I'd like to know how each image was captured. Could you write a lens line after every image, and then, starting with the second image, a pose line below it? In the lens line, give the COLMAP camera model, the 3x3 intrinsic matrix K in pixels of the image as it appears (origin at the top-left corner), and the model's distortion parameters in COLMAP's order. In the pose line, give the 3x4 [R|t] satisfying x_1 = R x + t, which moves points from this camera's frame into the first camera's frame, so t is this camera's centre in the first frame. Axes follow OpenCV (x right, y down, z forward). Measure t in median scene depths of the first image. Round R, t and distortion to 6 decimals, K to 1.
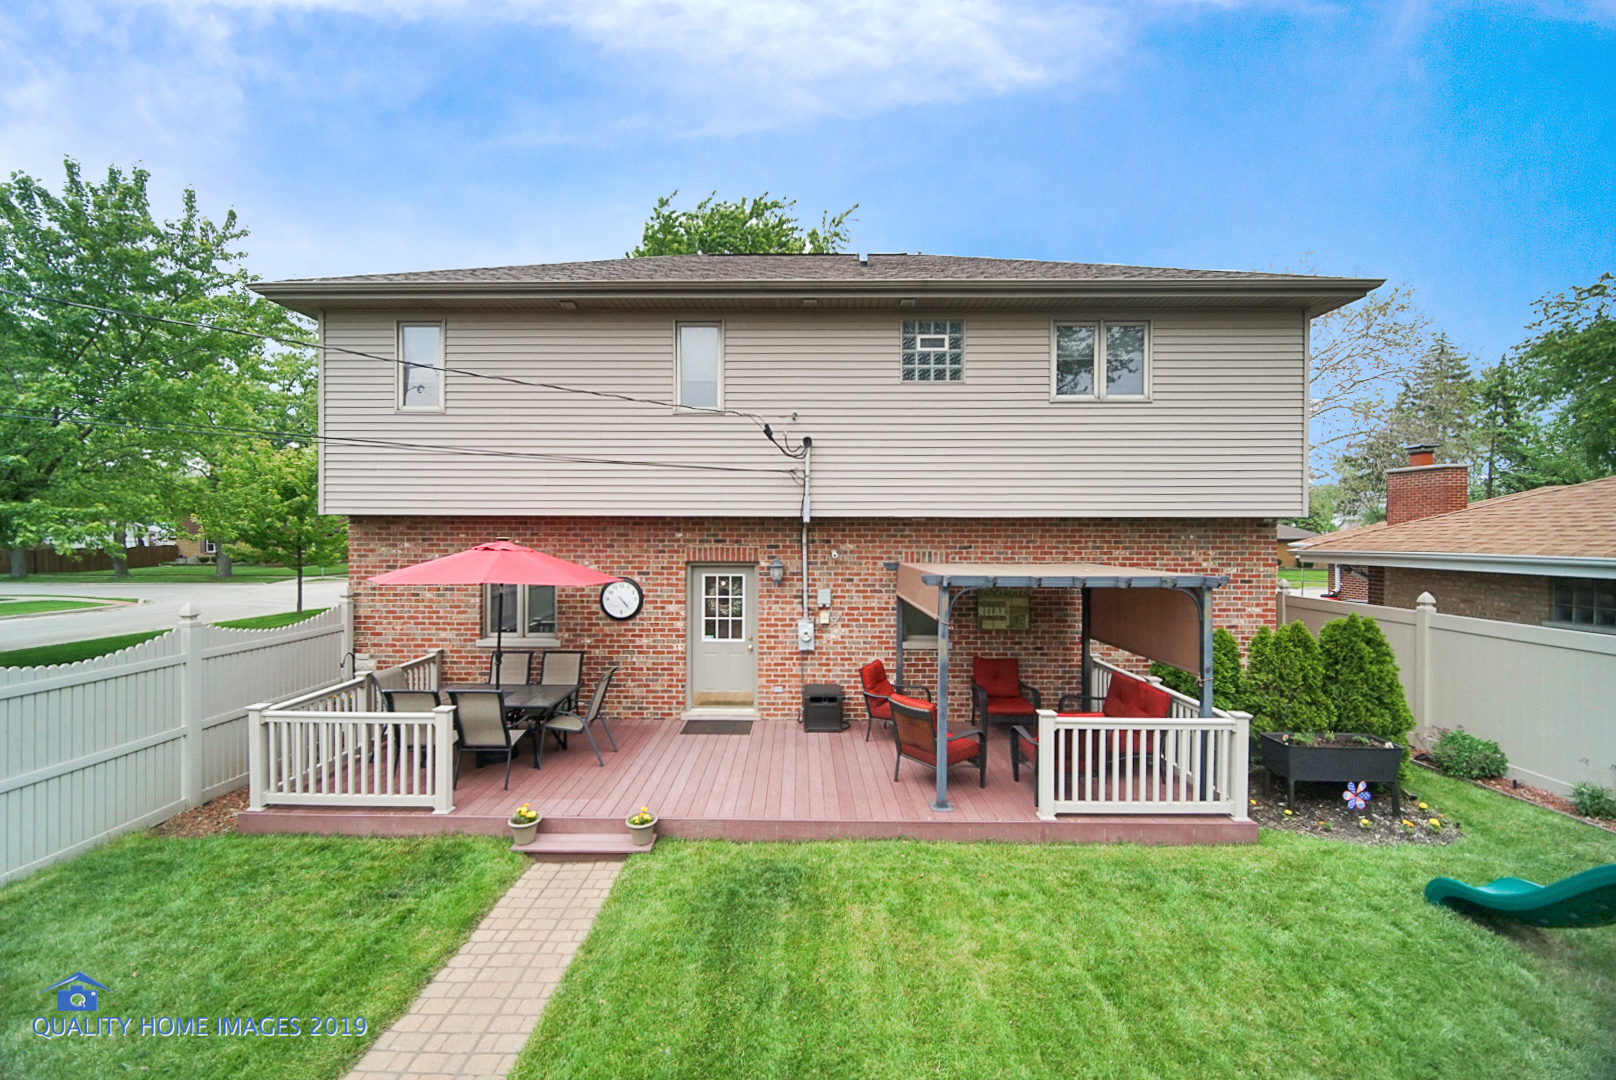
lens RADIAL K [[649.7, 0, 798.2], [0, 649.7, 533.8], [0, 0, 1]] dist [-0.002078, -0.000058]
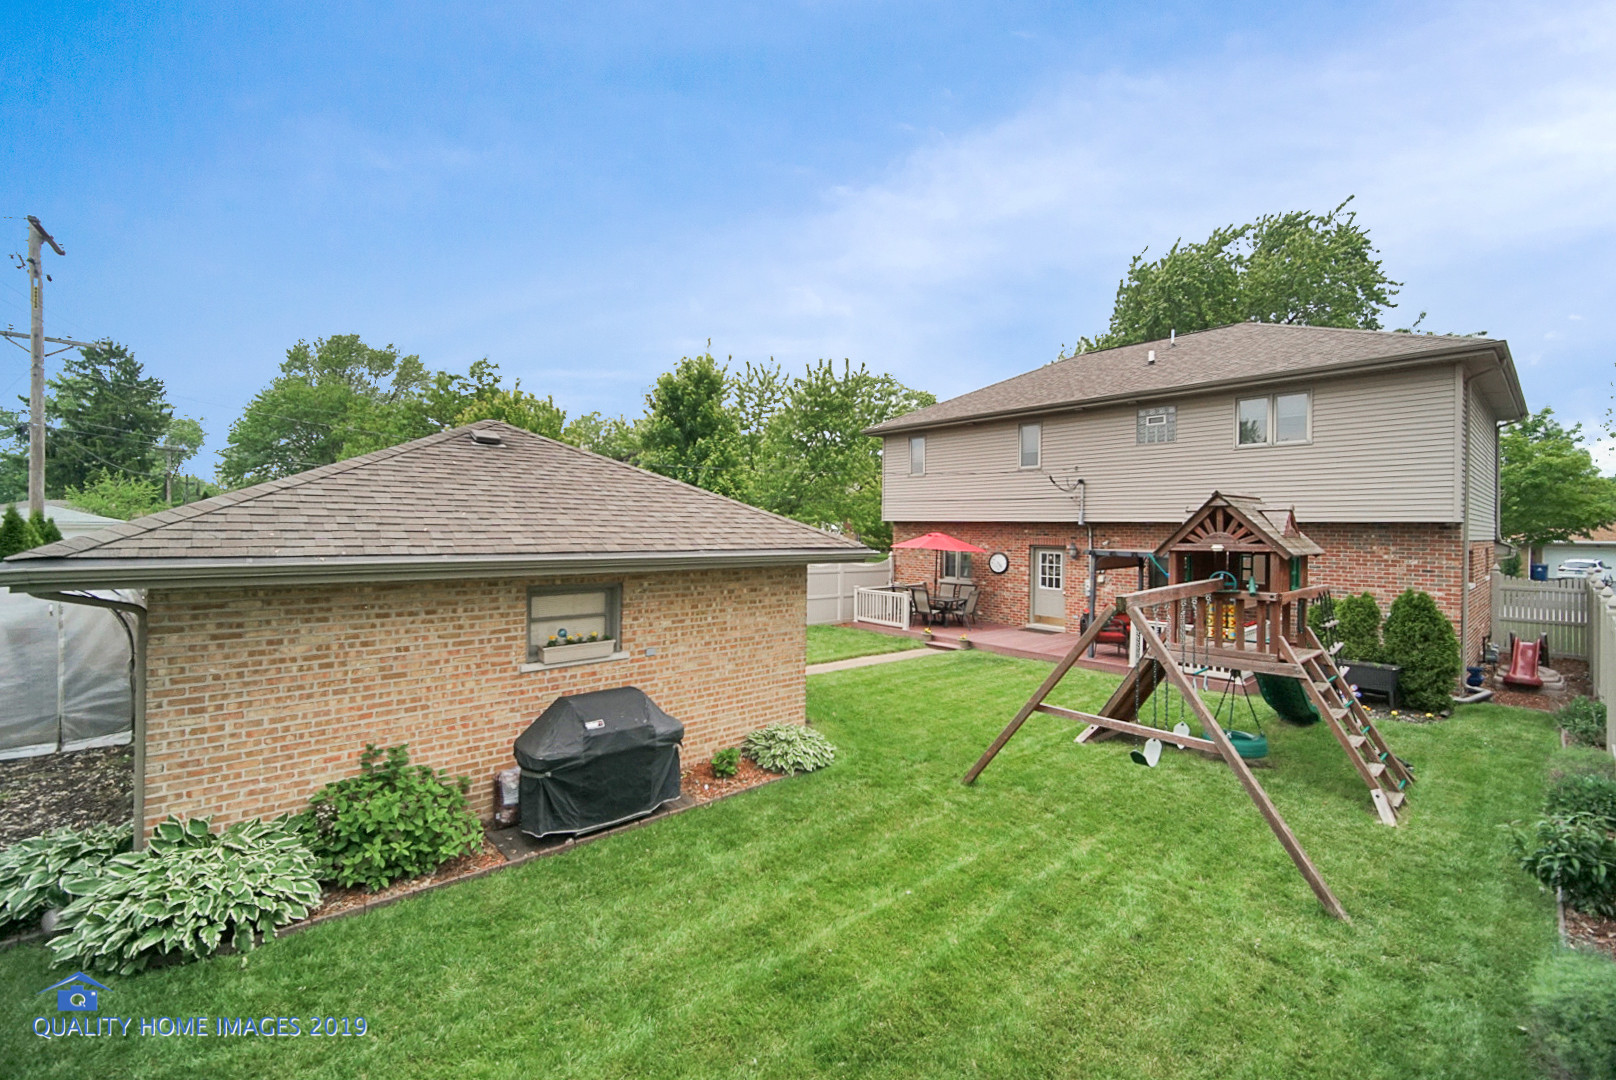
lens RADIAL K [[649.7, 0, 798.2], [0, 649.7, 533.8], [0, 0, 1]] dist [-0.002078, -0.000058]
pose [[0.669556, 0.012678, -0.742654, 0.786350], [-0.012220, 0.999907, 0.006053, 0.006065], [0.742661, 0.005022, 0.669649, -0.783950]]
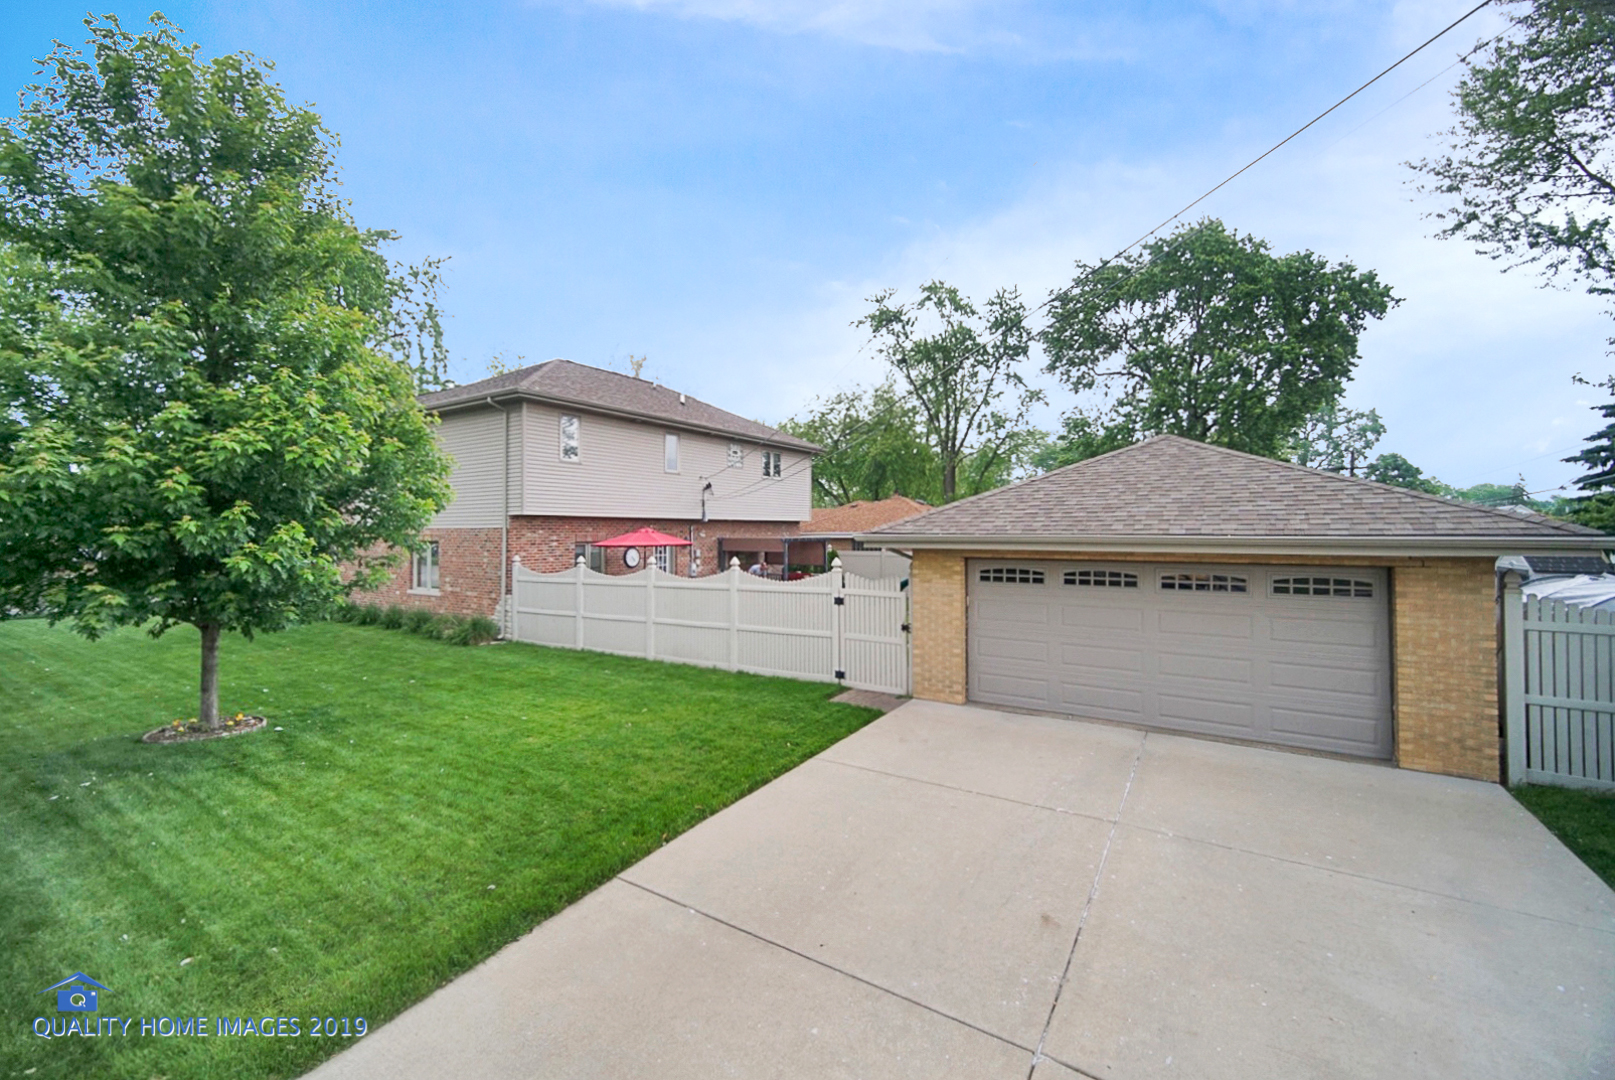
lens RADIAL K [[654.3, 0, 801.6], [0, 654.3, 525.4], [0, 0, 1]] dist [0.001824, 0.000237]
pose [[0.526384, 0.003129, 0.850241, -1.723255], [0.007020, 0.999943, -0.008026, 0.019090], [-0.850218, 0.010194, 0.526332, -0.535038]]
